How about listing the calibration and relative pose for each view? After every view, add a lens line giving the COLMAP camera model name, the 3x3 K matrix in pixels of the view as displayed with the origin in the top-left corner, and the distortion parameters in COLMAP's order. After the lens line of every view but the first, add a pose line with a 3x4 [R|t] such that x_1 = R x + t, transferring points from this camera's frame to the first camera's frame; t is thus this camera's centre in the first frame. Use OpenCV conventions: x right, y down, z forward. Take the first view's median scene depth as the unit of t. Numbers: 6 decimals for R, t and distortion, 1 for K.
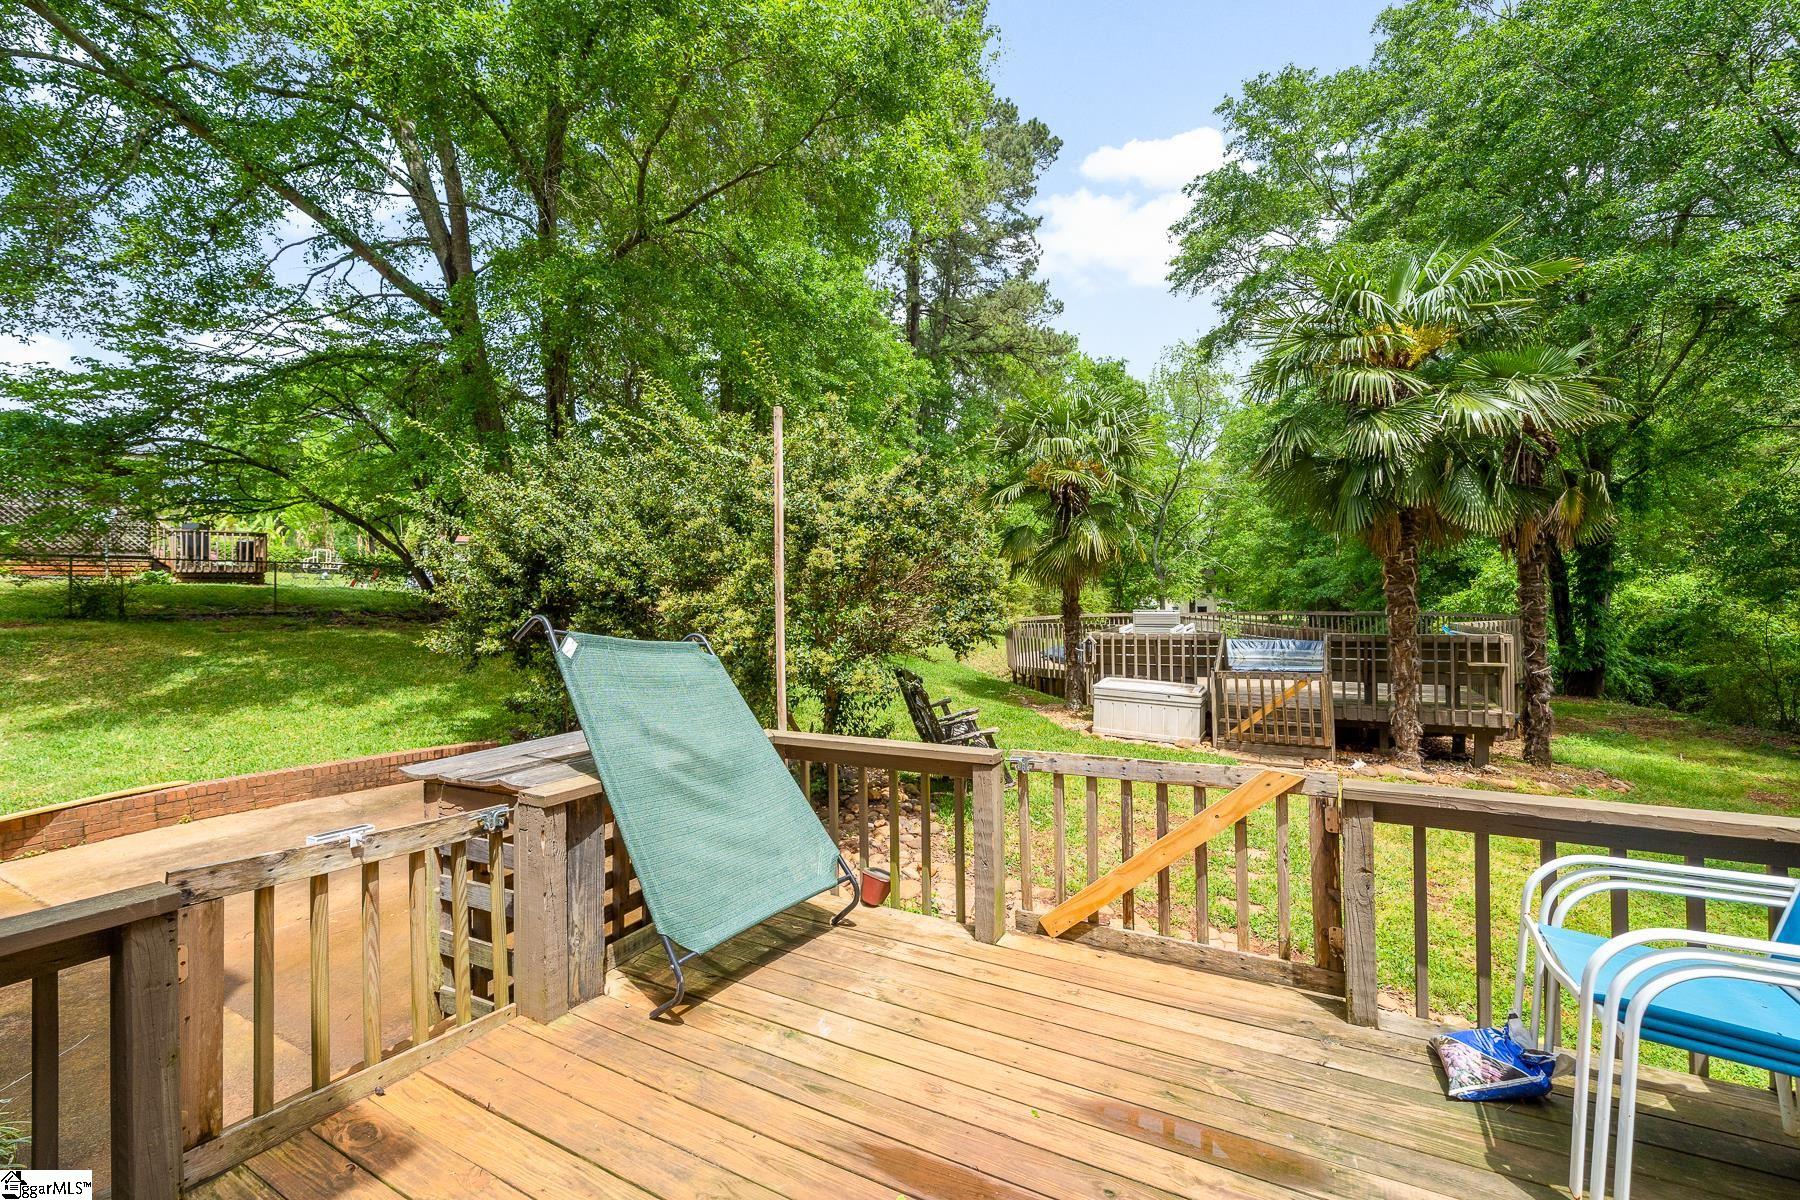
lens RADIAL K [[771.4, 0, 896.1], [0, 771.4, 596.4], [0, 0, 1]] dist [-0.001942, -0.000074]
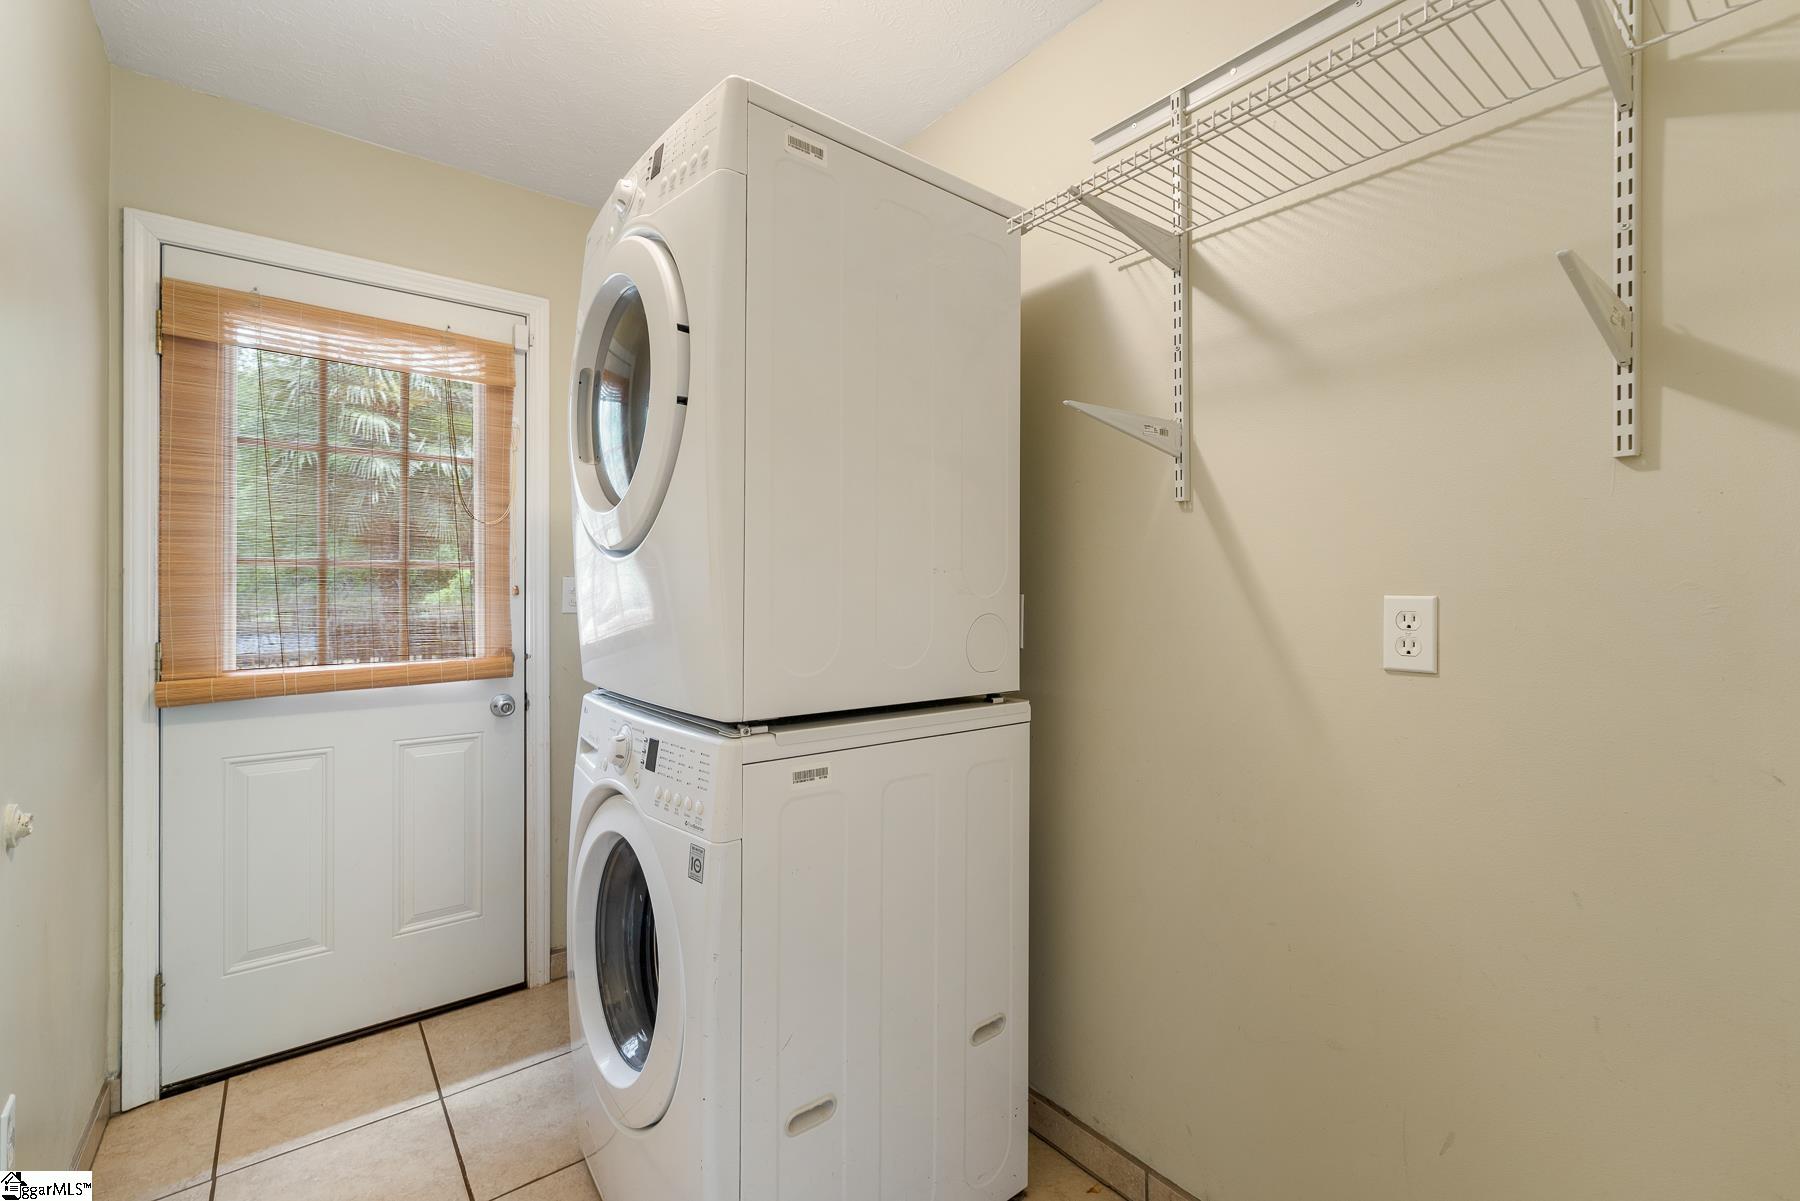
lens RADIAL K [[771.4, 0, 897.0], [0, 771.4, 595.0], [0, 0, 1]] dist [-0.001942, -0.000074]
pose [[0.395014, 0.008578, 0.918635, -0.241226], [-0.008137, 0.999950, -0.005838, 0.017009], [-0.918639, -0.005169, 0.395064, -0.356950]]
